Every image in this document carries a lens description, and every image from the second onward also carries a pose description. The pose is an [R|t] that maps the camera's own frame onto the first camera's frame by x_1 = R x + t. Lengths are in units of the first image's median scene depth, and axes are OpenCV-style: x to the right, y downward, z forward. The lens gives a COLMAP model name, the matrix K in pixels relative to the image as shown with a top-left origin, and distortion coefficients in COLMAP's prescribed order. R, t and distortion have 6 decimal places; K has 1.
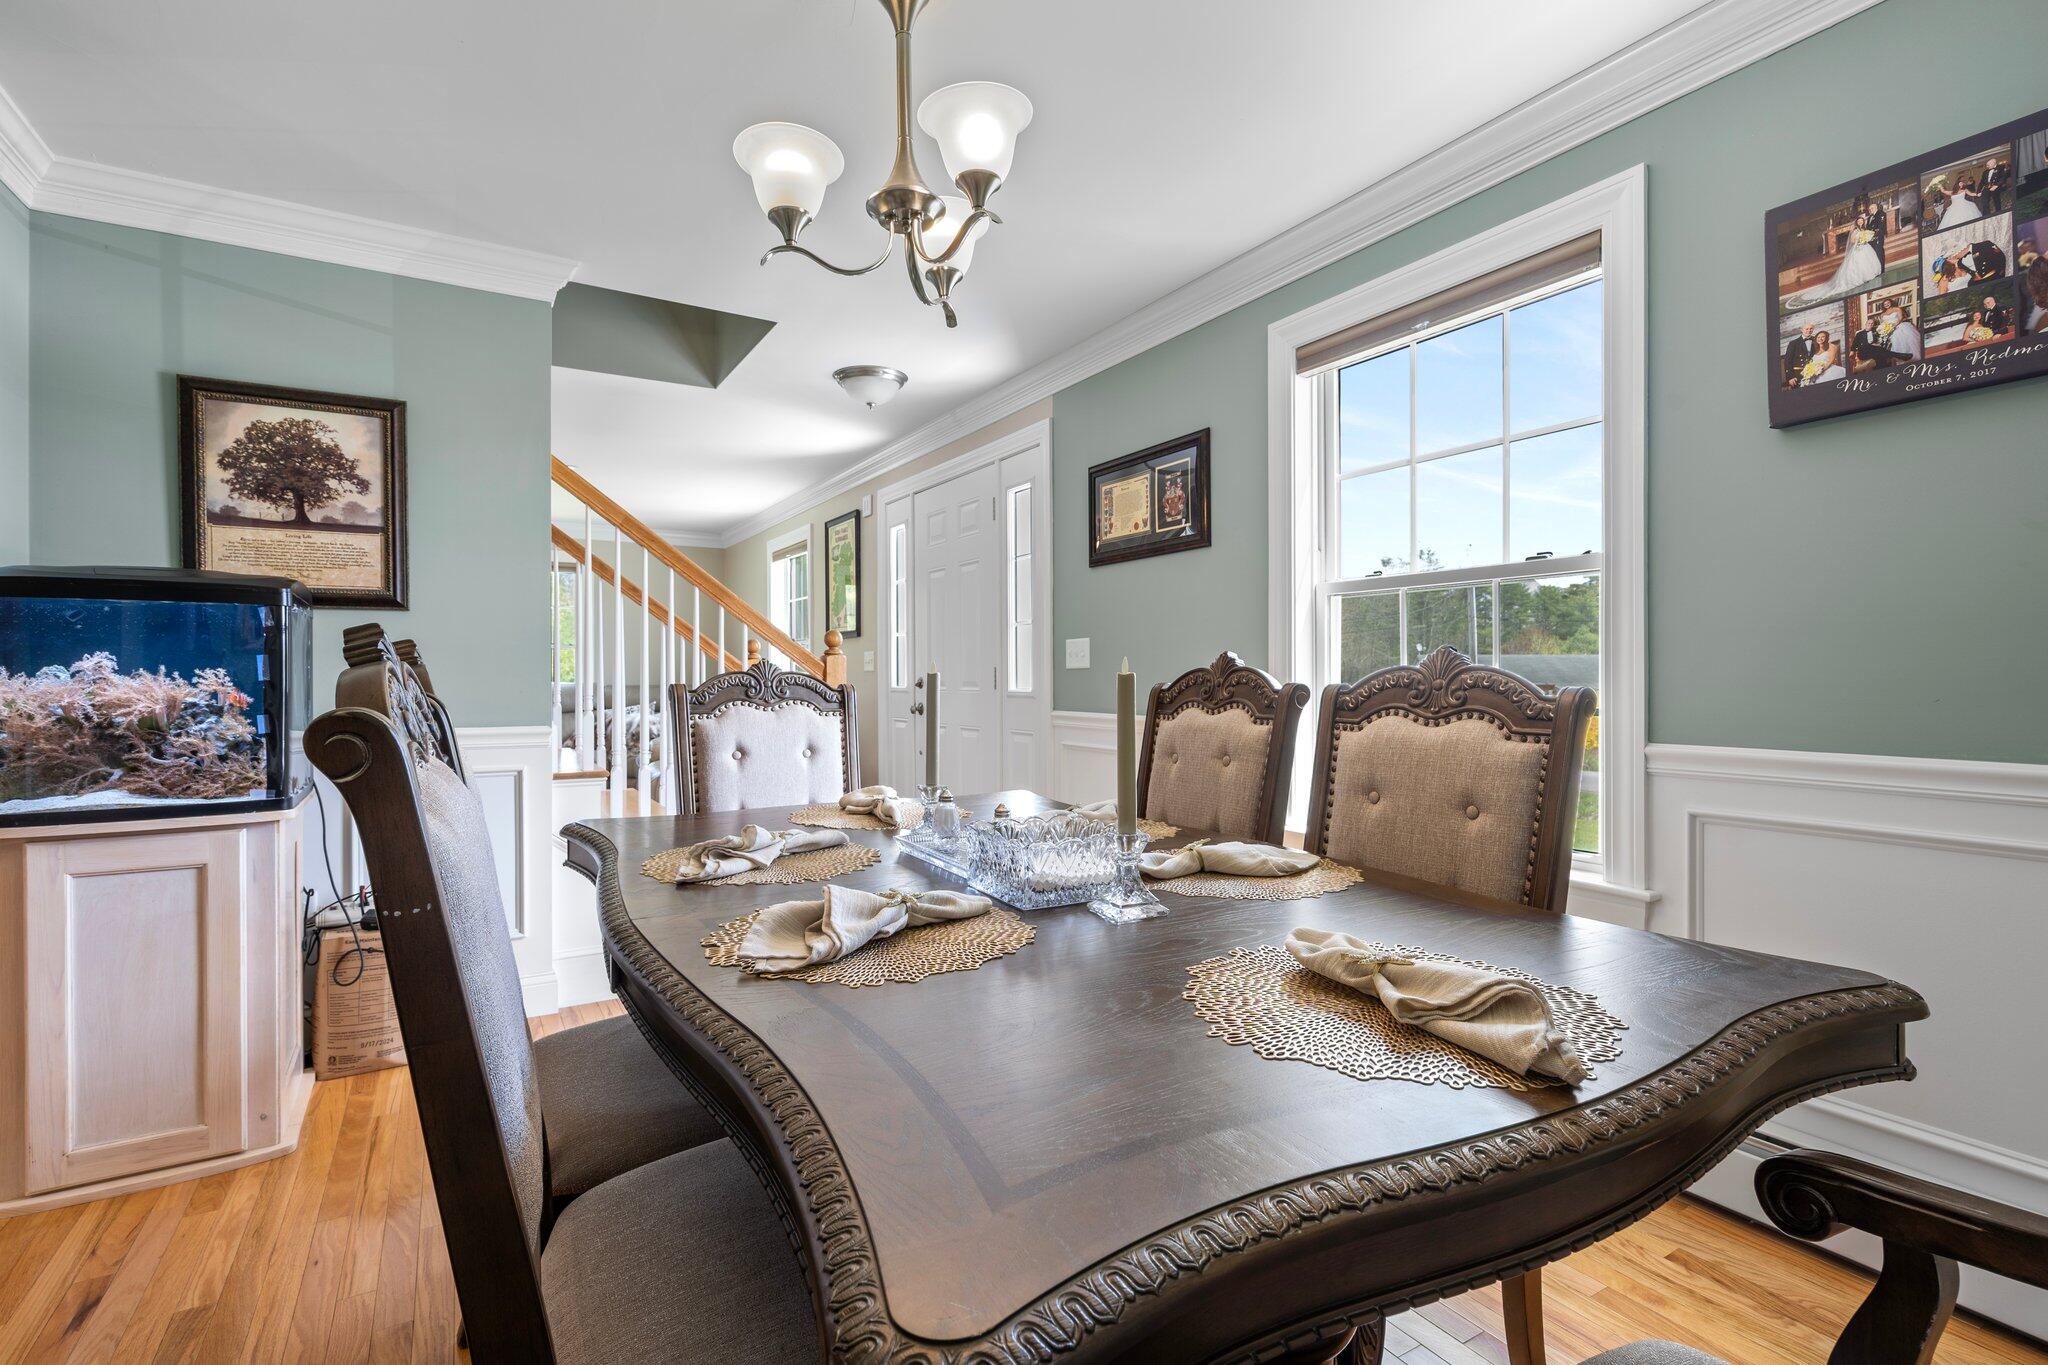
lens RADIAL K [[950.9, 0, 1024.0], [0, 950.9, 682.5], [0, 0, 1]] dist [0.002229, 0.000713]
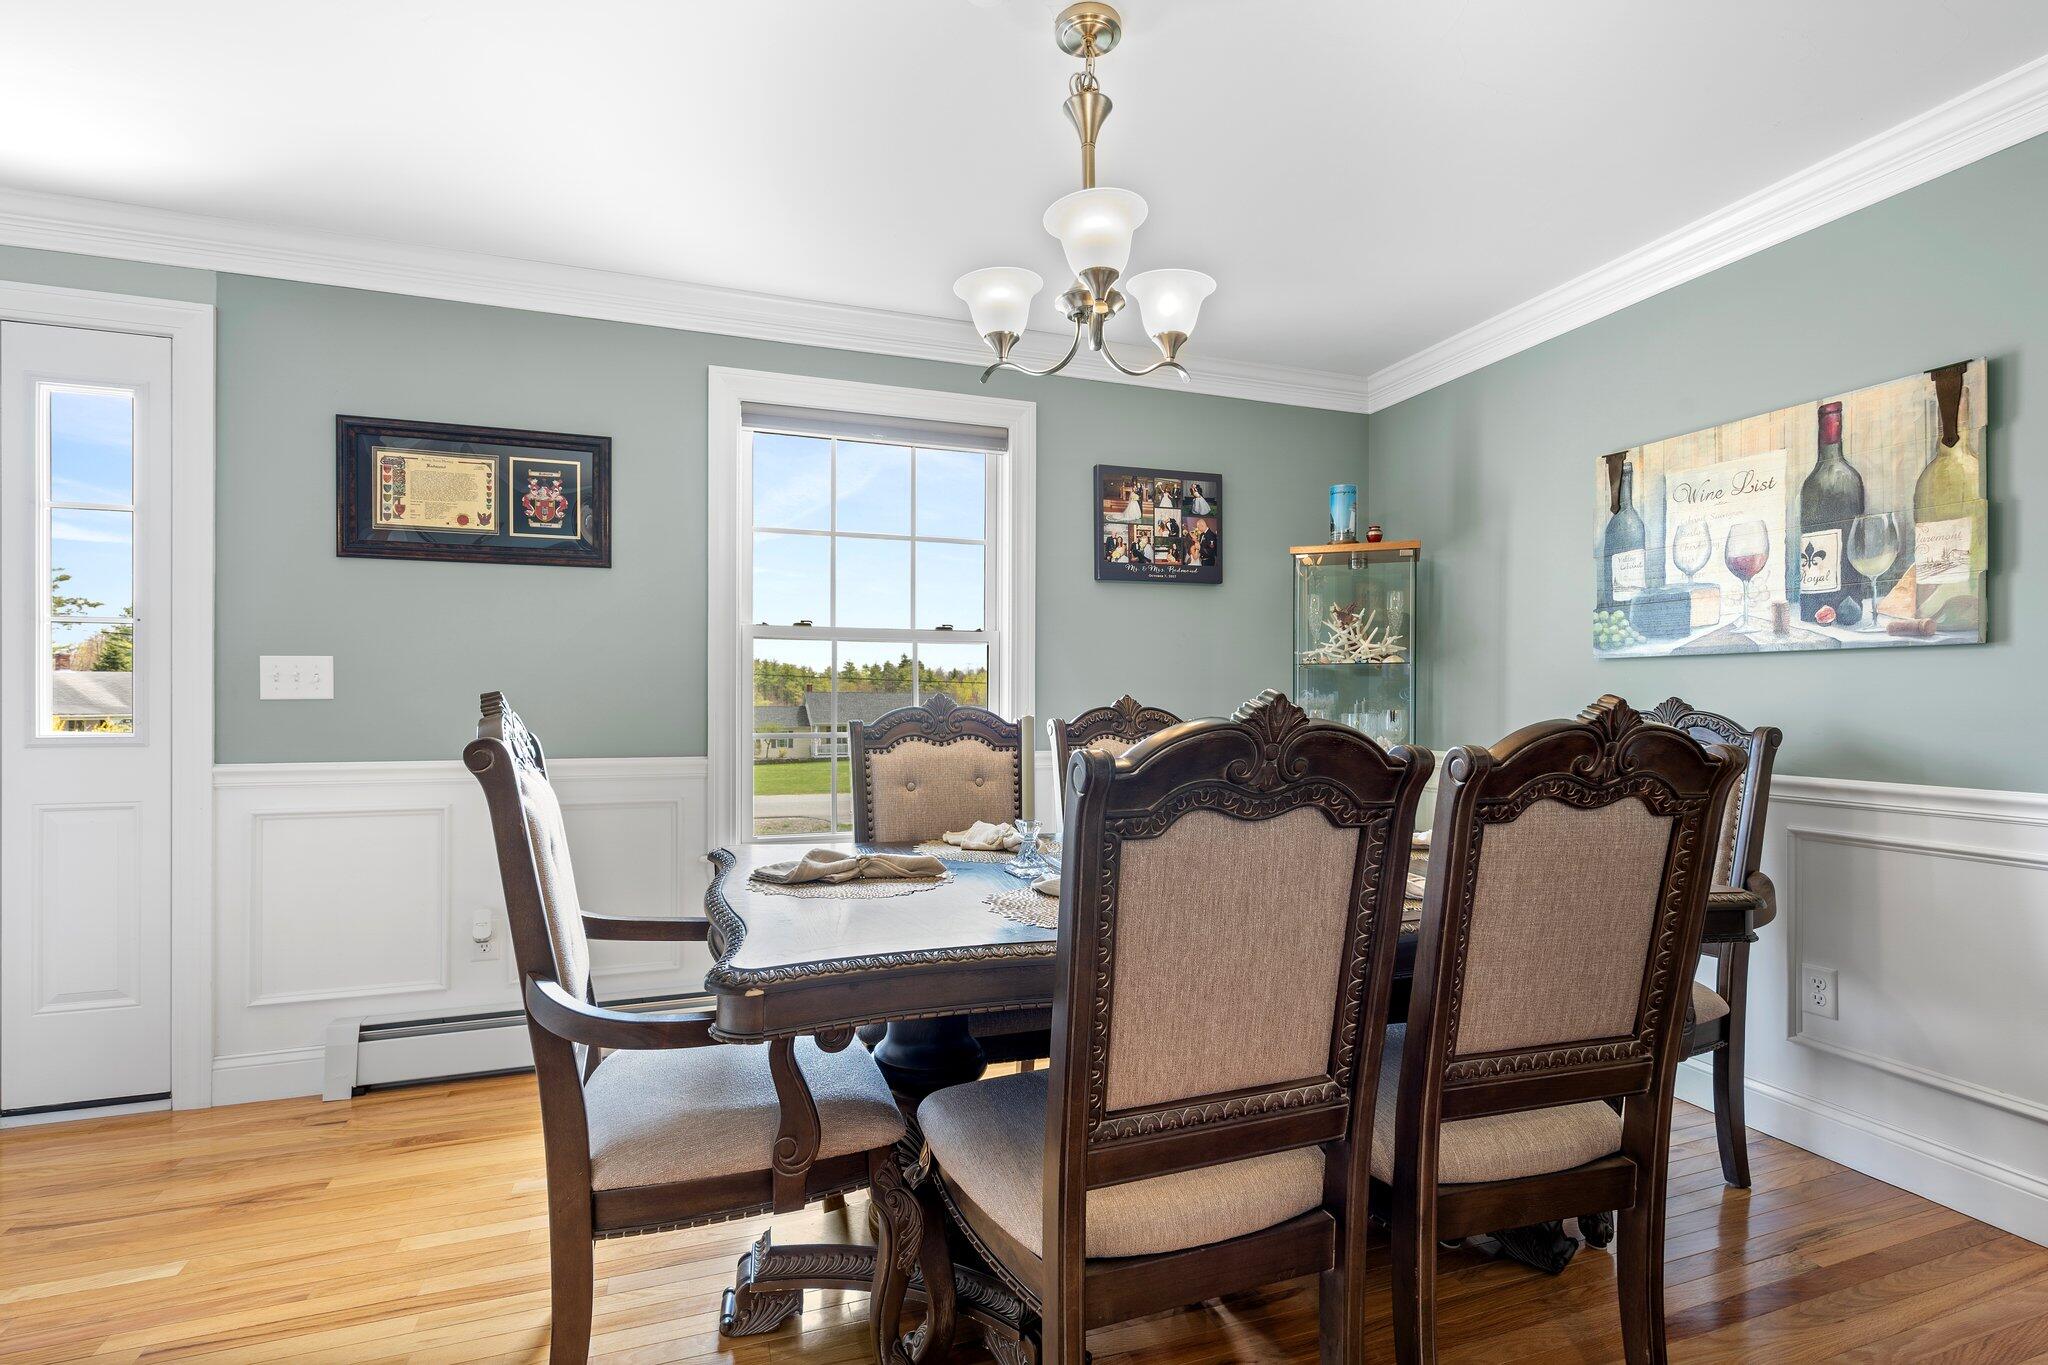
lens RADIAL K [[958.5, 0, 1021.1], [0, 958.5, 703.3], [0, 0, 1]] dist [0.001342, 0.000152]
pose [[0.205657, -0.007856, 0.978593, -1.138750], [0.001504, 0.999969, 0.007711, -0.035222], [-0.978623, -0.000114, 0.205663, 0.770745]]
